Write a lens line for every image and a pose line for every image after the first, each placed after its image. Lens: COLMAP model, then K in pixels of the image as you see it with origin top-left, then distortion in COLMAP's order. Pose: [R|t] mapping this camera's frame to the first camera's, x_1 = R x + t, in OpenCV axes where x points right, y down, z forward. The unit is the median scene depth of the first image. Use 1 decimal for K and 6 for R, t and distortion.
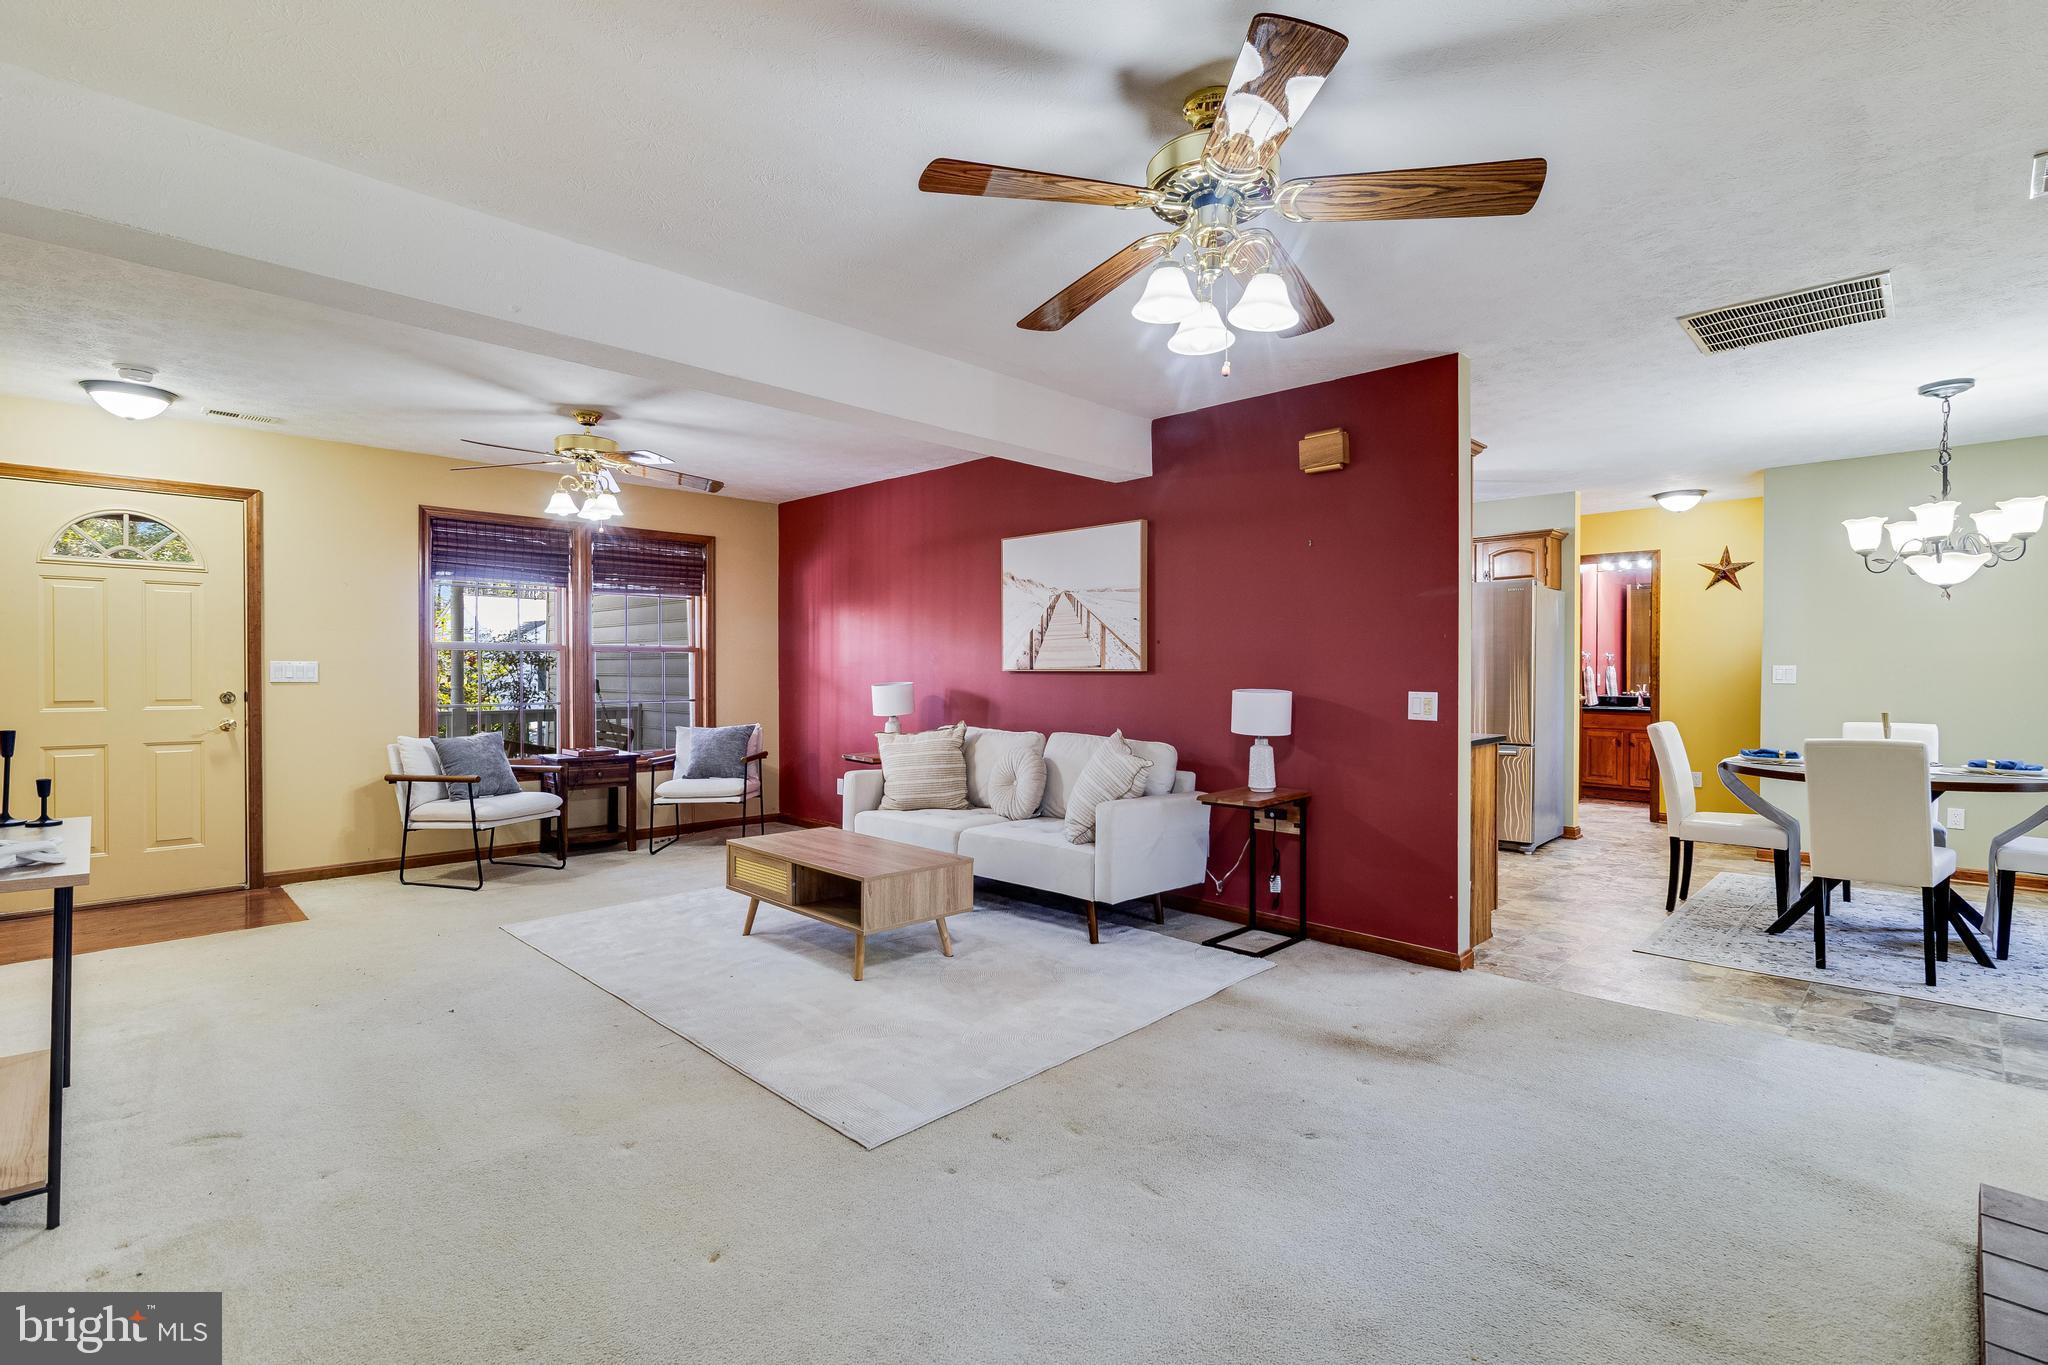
lens RADIAL K [[954.2, 0, 1018.7], [0, 954.2, 682.8], [0, 0, 1]] dist [0.005895, -0.000880]
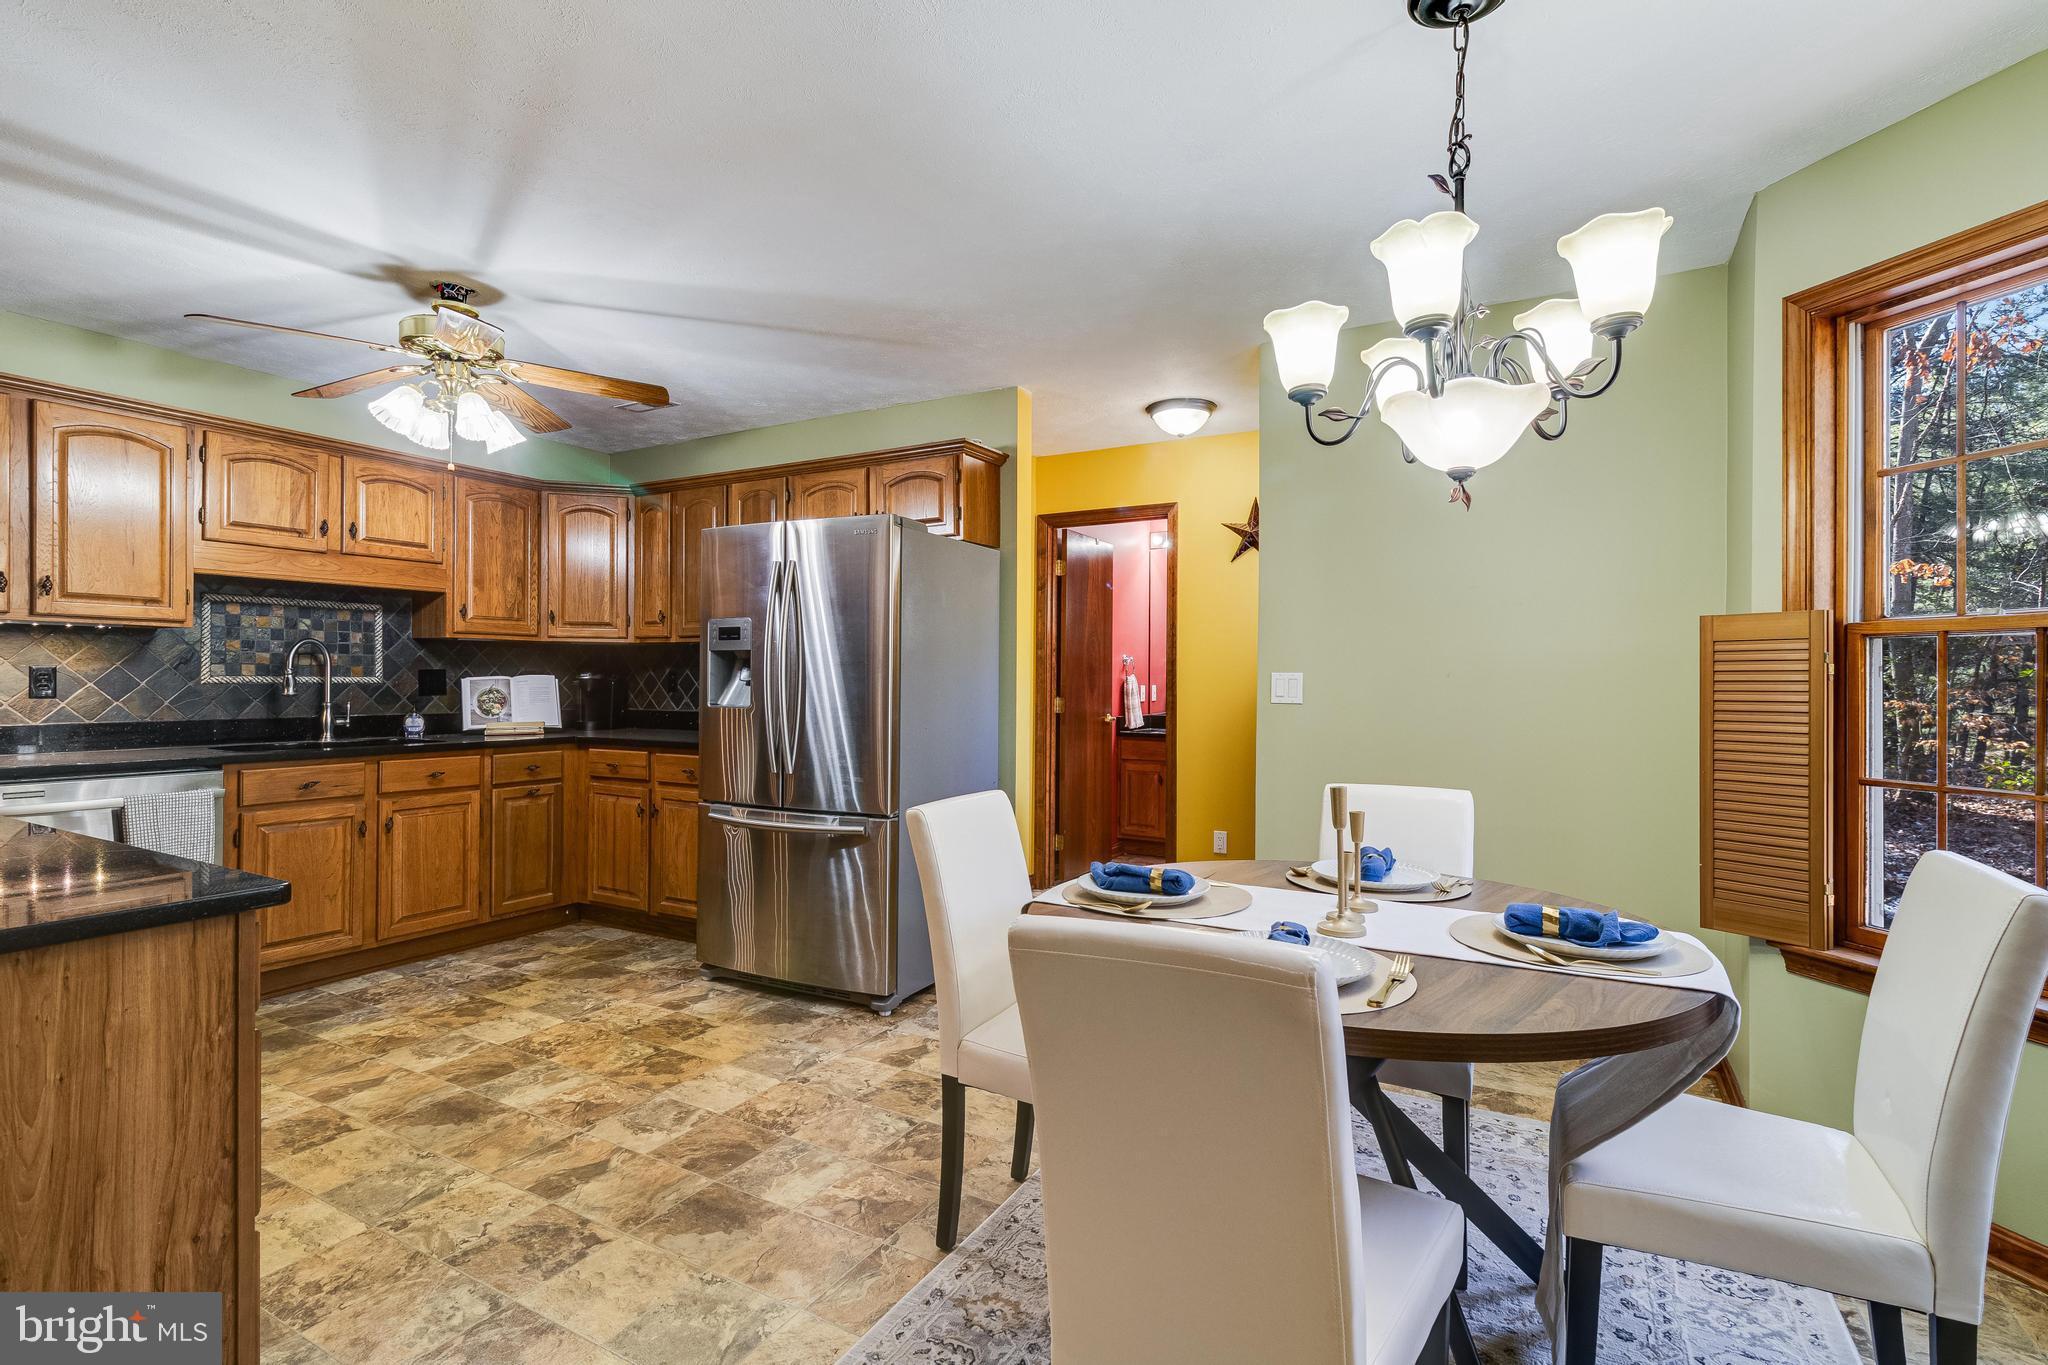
lens RADIAL K [[954.2, 0, 1027.8], [0, 954.2, 680.5], [0, 0, 1]] dist [0.005895, -0.000880]
pose [[0.964243, 0.006195, 0.264946, 0.661047], [-0.003342, 0.999931, -0.011221, -0.007837], [-0.264998, 0.009934, 0.964198, 0.637574]]
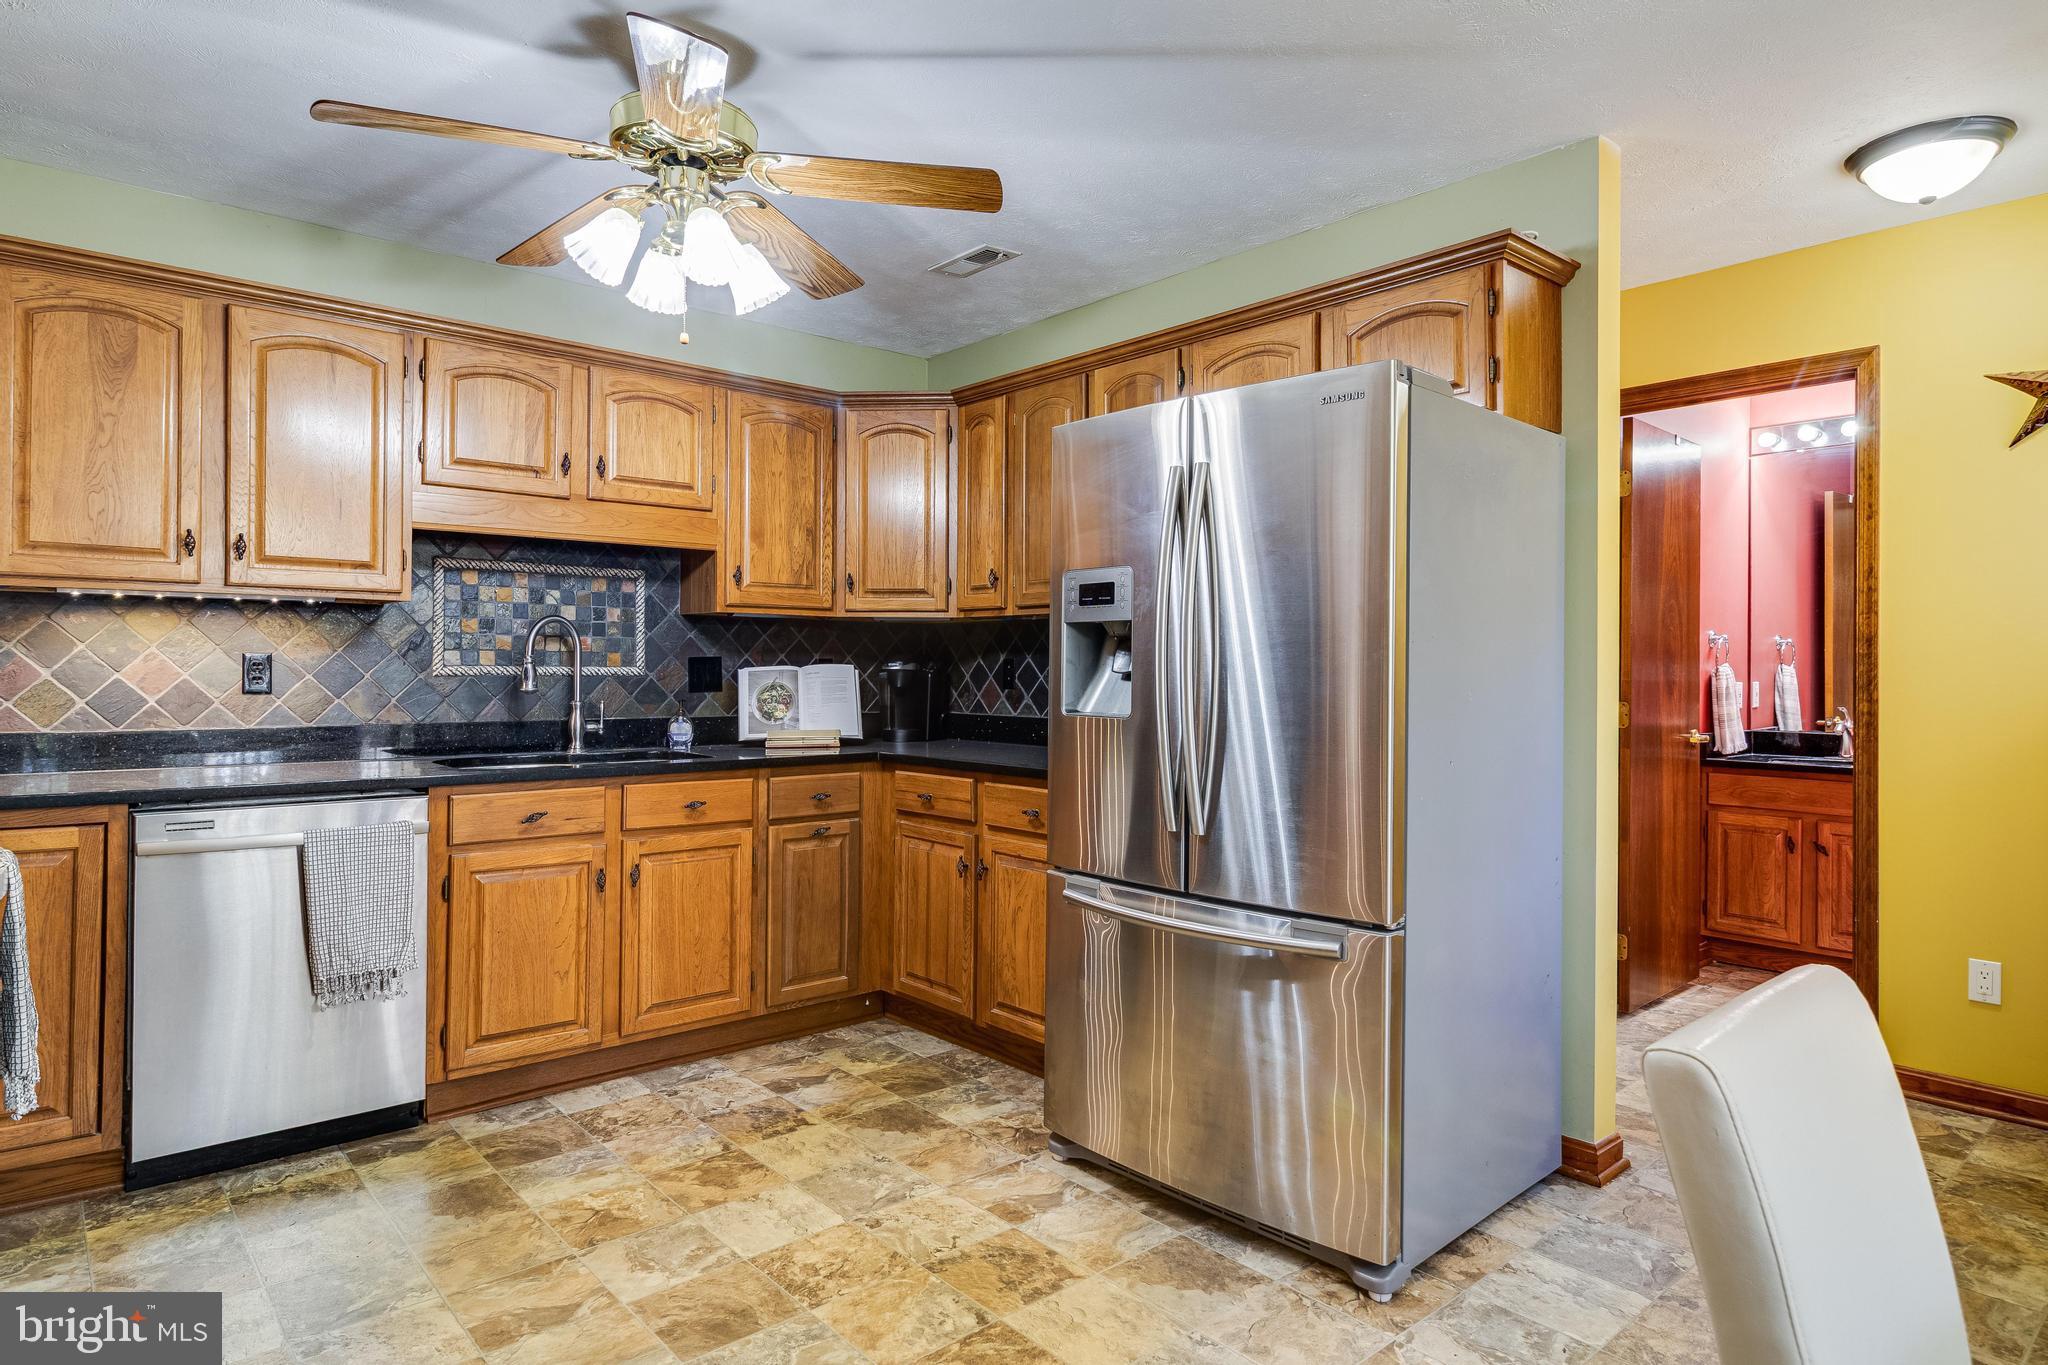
lens RADIAL K [[1160.1, 0, 1018.9], [0, 1160.1, 667.7], [0, 0, 1]] dist [0.003627, -0.001948]
pose [[0.996791, 0.007100, -0.079734, 0.649575], [-0.008244, 0.999867, -0.014038, -0.008819], [0.079623, 0.014650, 0.996717, 0.771685]]
